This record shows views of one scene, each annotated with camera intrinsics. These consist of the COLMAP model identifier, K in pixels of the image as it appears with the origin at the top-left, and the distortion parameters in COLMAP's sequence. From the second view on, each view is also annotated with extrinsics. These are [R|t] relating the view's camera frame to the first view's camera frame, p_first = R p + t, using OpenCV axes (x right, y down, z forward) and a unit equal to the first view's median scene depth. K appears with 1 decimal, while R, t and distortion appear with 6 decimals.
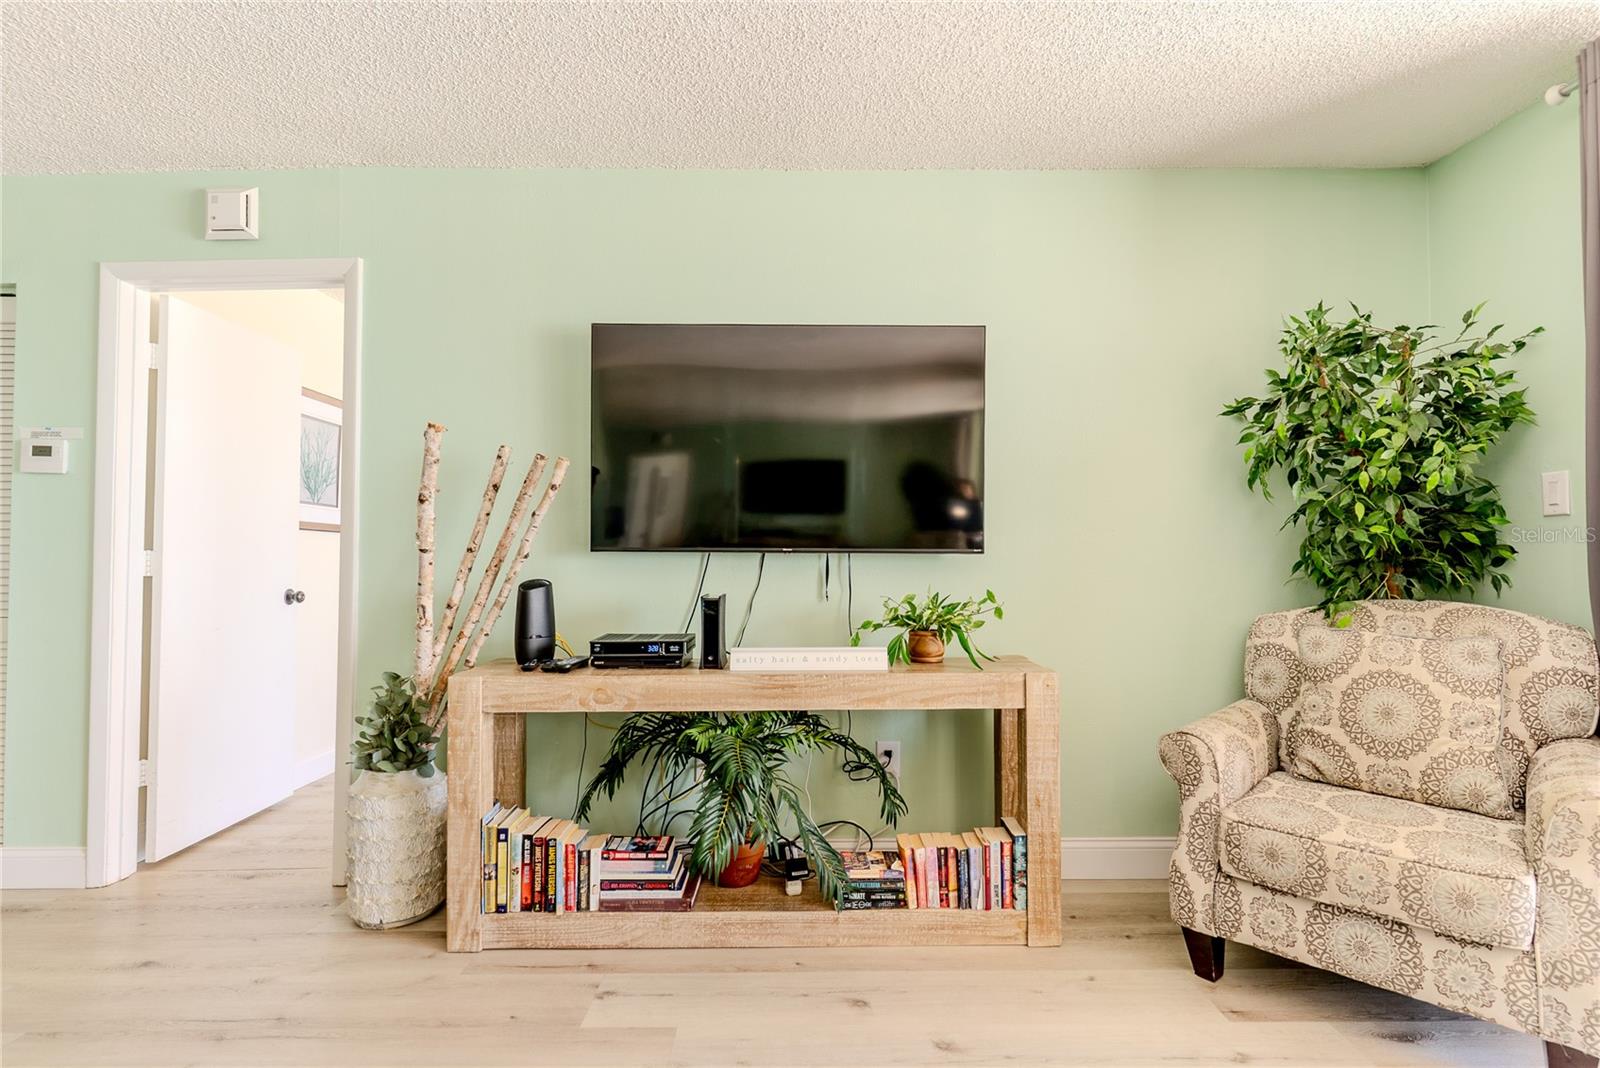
lens RADIAL K [[775.1, 0, 806.8], [0, 775.1, 534.8], [0, 0, 1]] dist [0.000273, -0.000341]
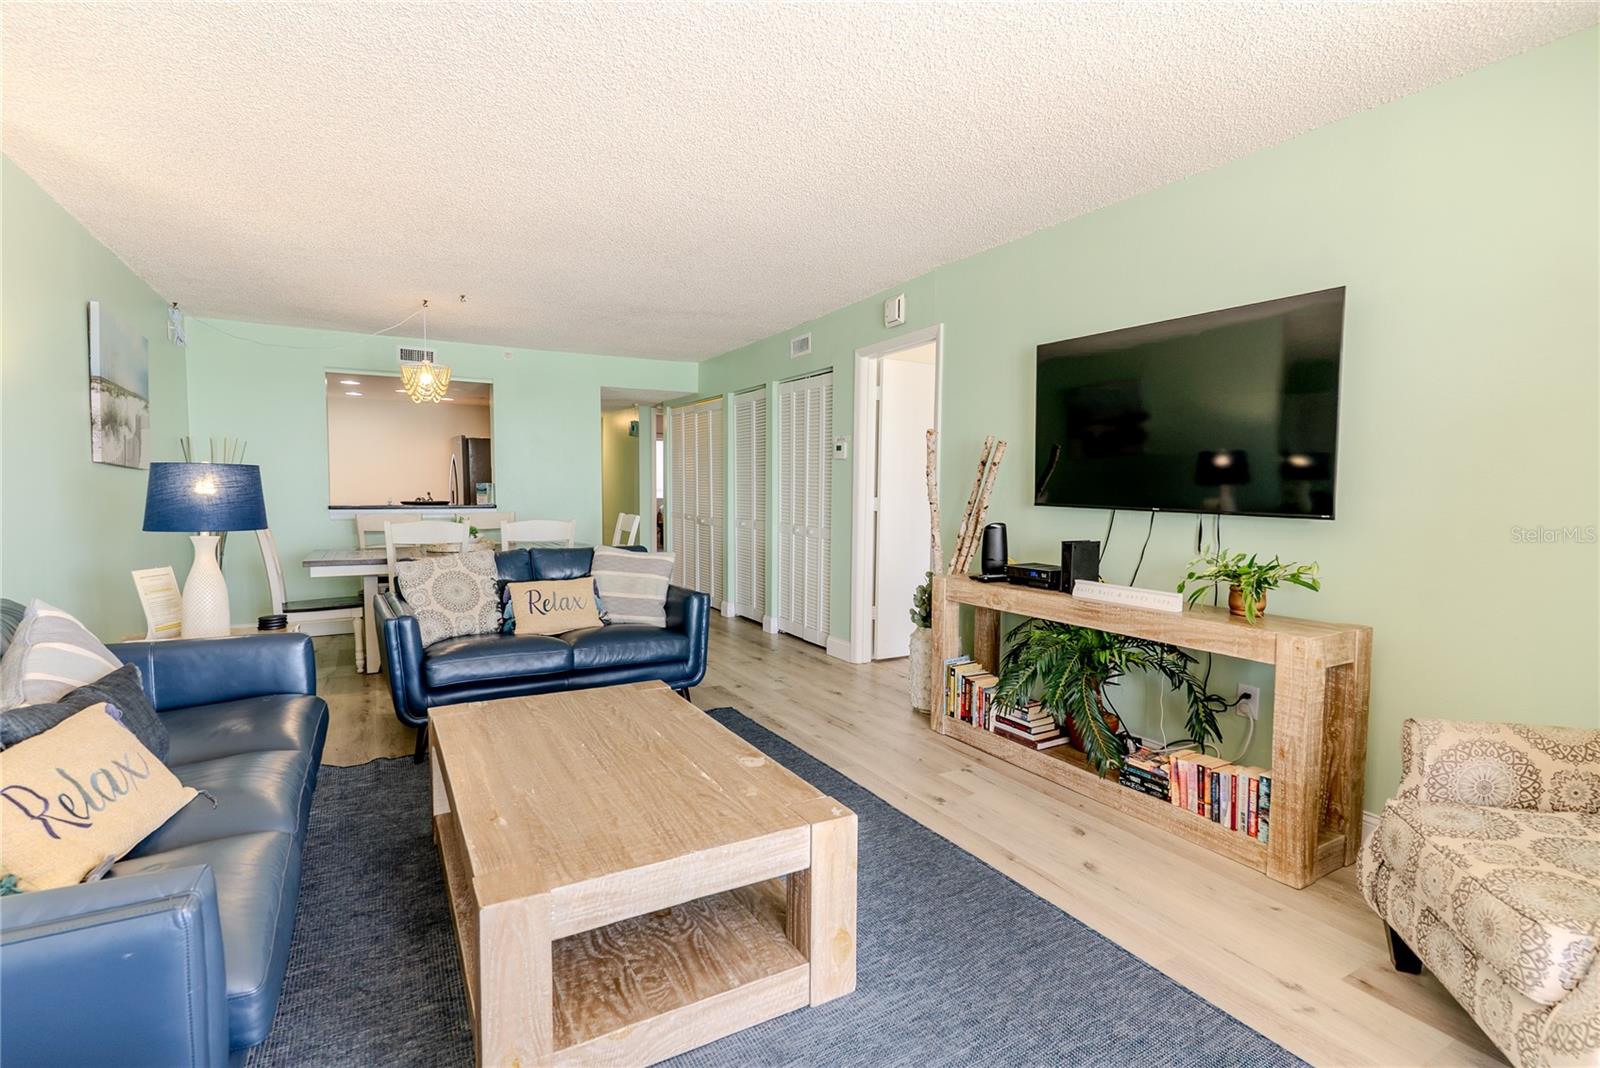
lens RADIAL K [[763.5, 0, 801.9], [0, 763.5, 532.8], [0, 0, 1]] dist [0.003261, -0.000033]
pose [[0.488772, 0.062137, -0.870196, 0.875183], [0.010023, 0.996995, 0.076820, -0.048492], [0.872354, -0.046269, 0.486680, -0.088308]]
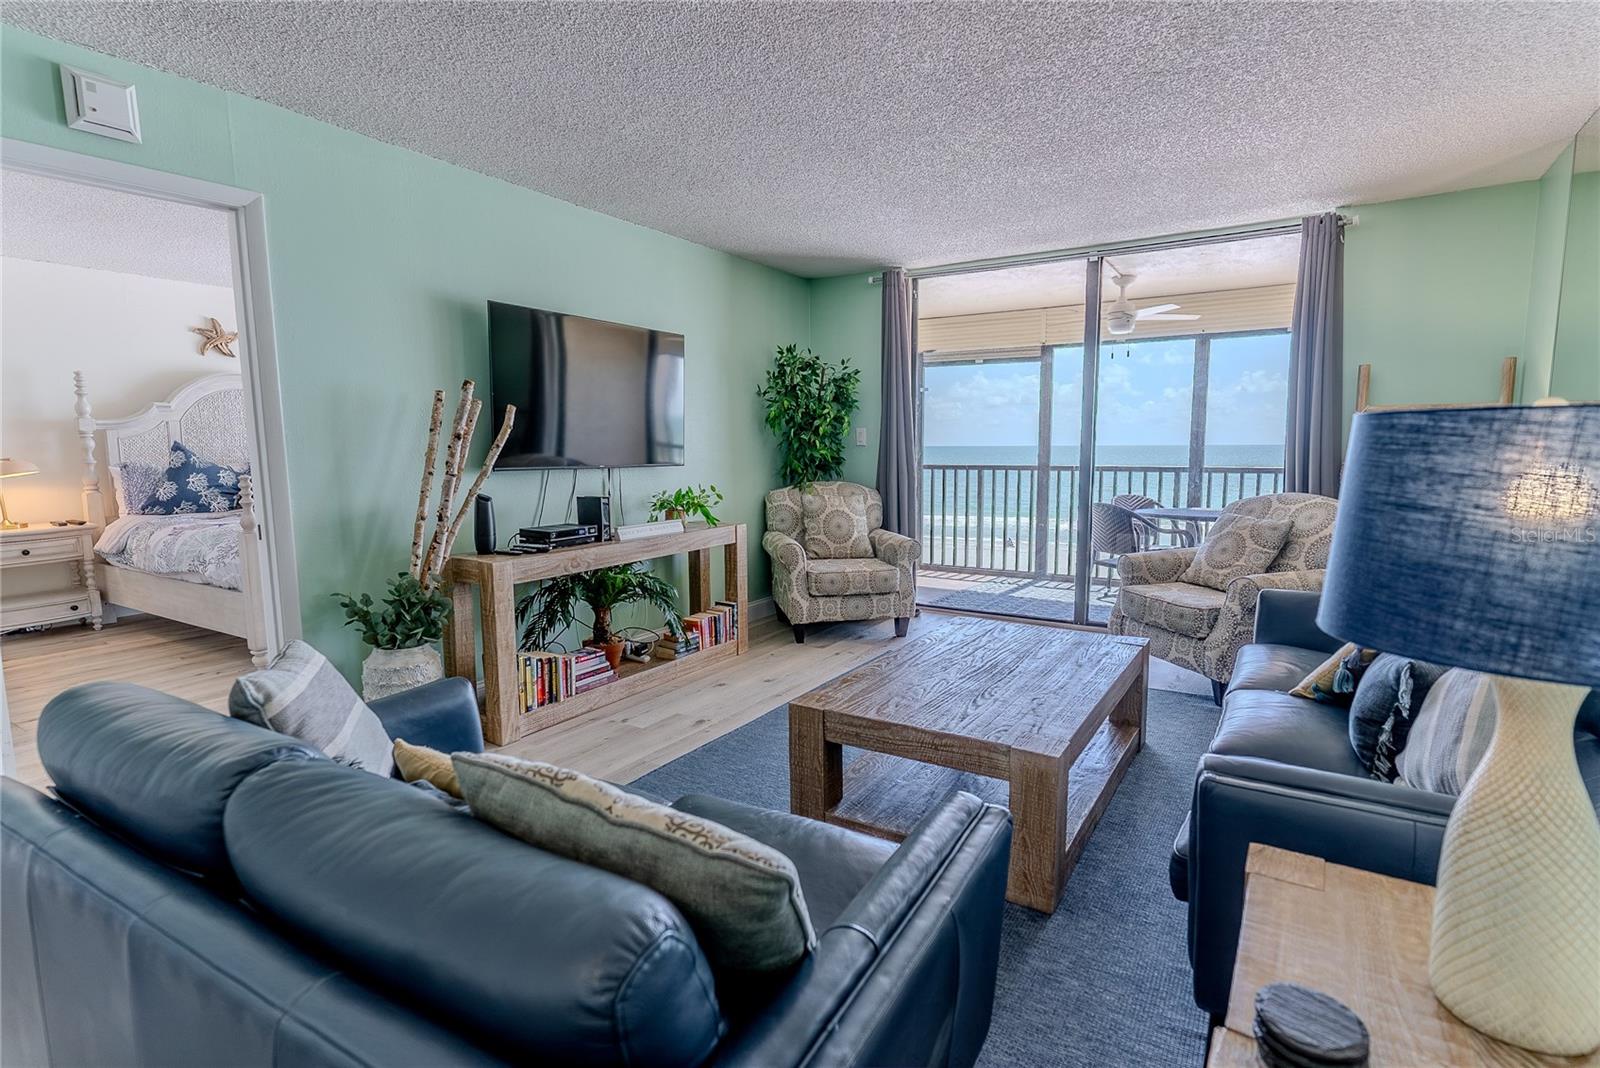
lens RADIAL K [[789.3, 0, 802.6], [0, 789.3, 539.6], [0, 0, 1]] dist [0.000168, -0.000379]
pose [[0.539157, -0.104108, 0.835746, -1.356135], [-0.015056, 0.990980, 0.133158, -0.062527], [-0.842071, -0.084376, 0.532727, -0.251560]]
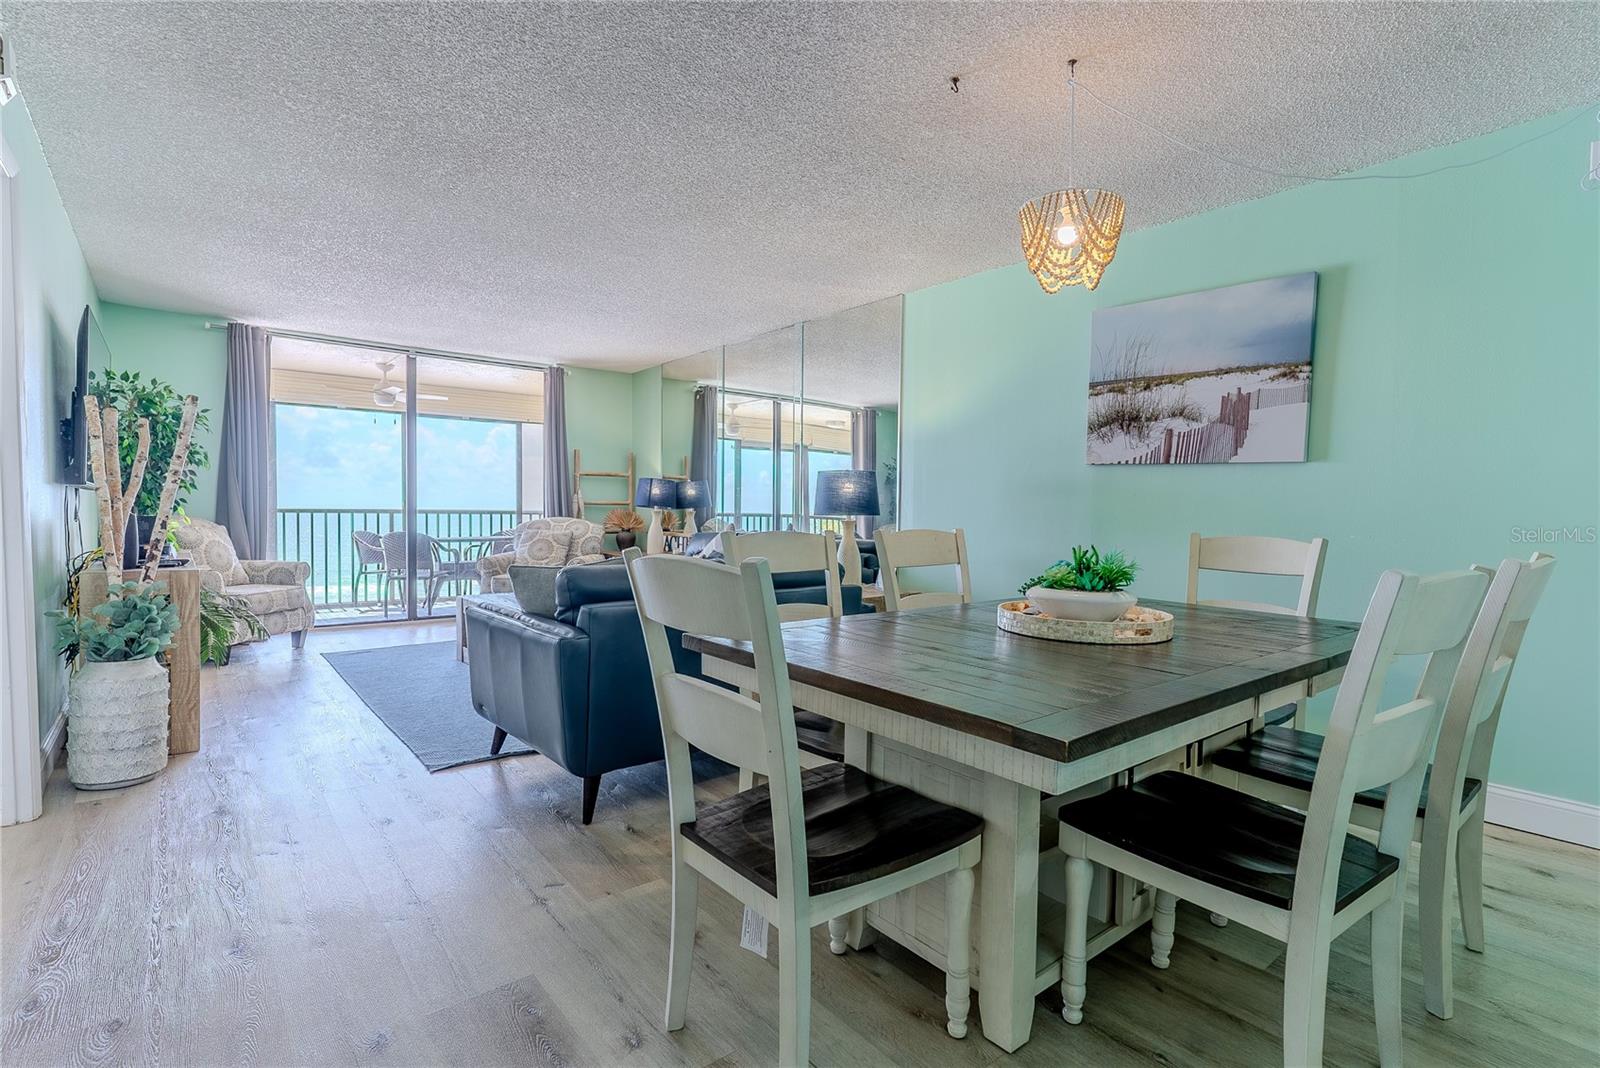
lens RADIAL K [[763.5, 0, 801.9], [0, 763.5, 532.8], [0, 0, 1]] dist [0.003261, -0.000033]
pose [[-0.631254, -0.024387, 0.775192, -2.330118], [-0.026676, 0.999597, 0.009724, 0.068917], [-0.775117, -0.014541, -0.631650, 1.026292]]
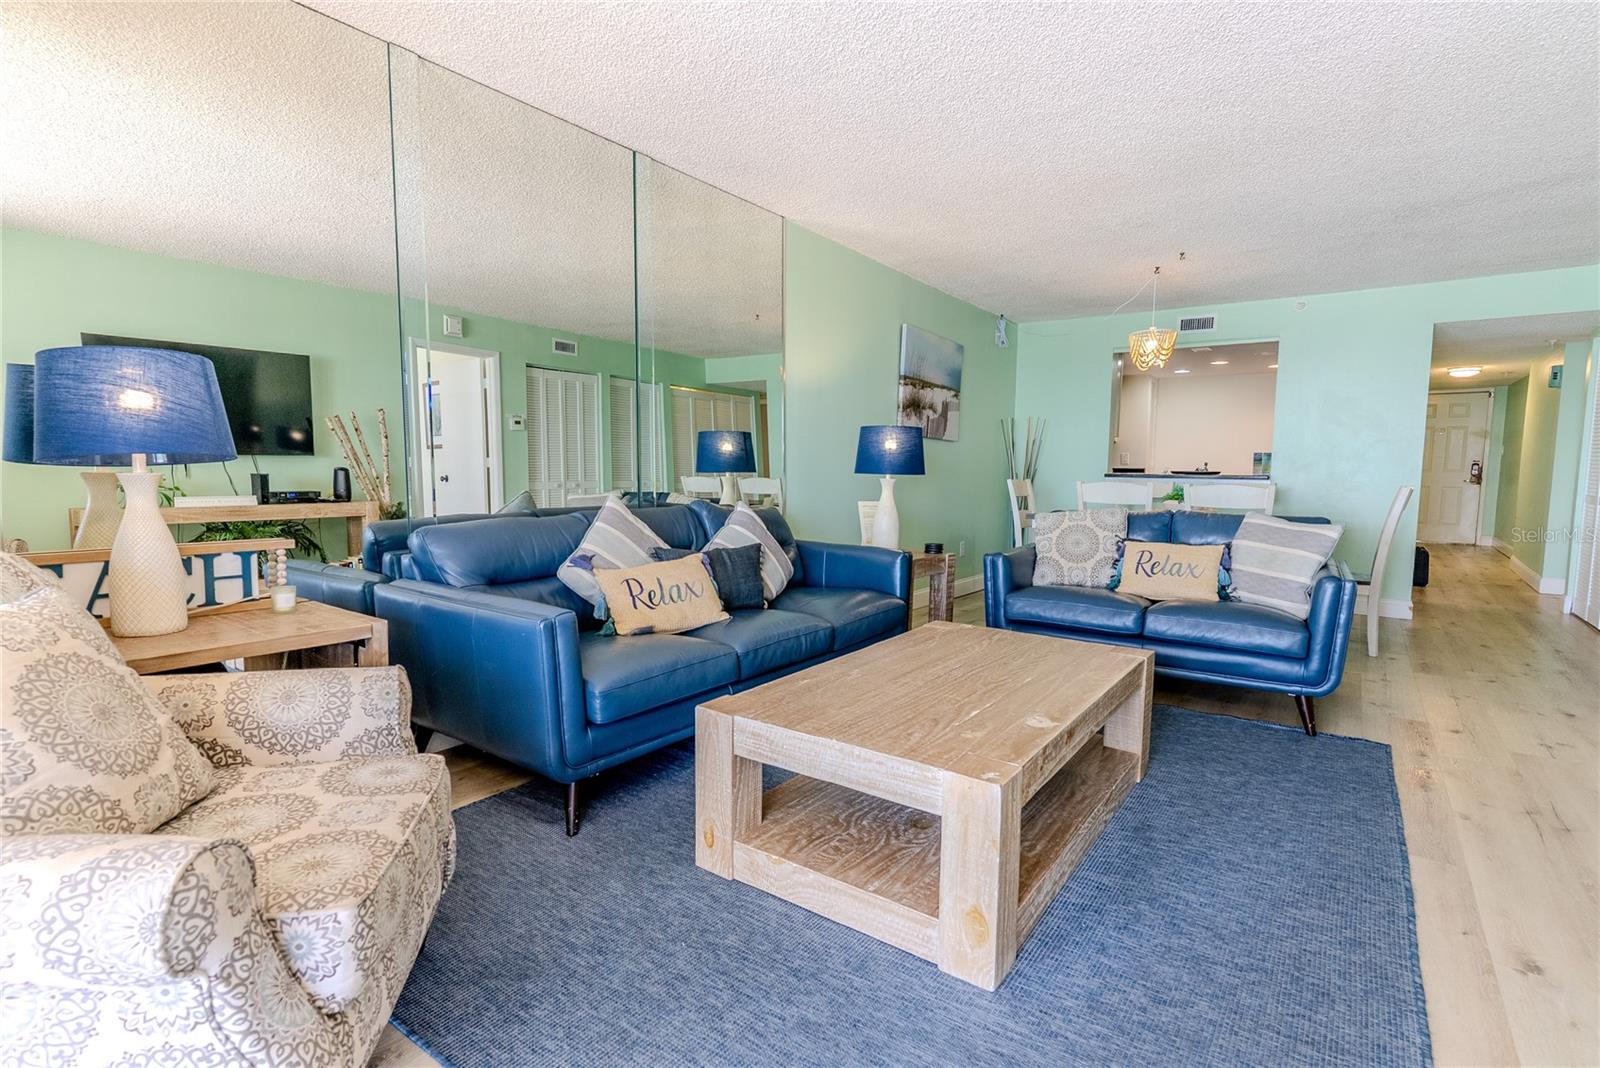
lens RADIAL K [[763.5, 0, 801.9], [0, 763.5, 532.8], [0, 0, 1]] dist [0.003261, -0.000033]
pose [[-0.589453, 0.068660, -0.804880, 0.851782], [0.009319, 0.996893, 0.078215, 0.035027], [0.807749, 0.038603, -0.588261, 0.607849]]
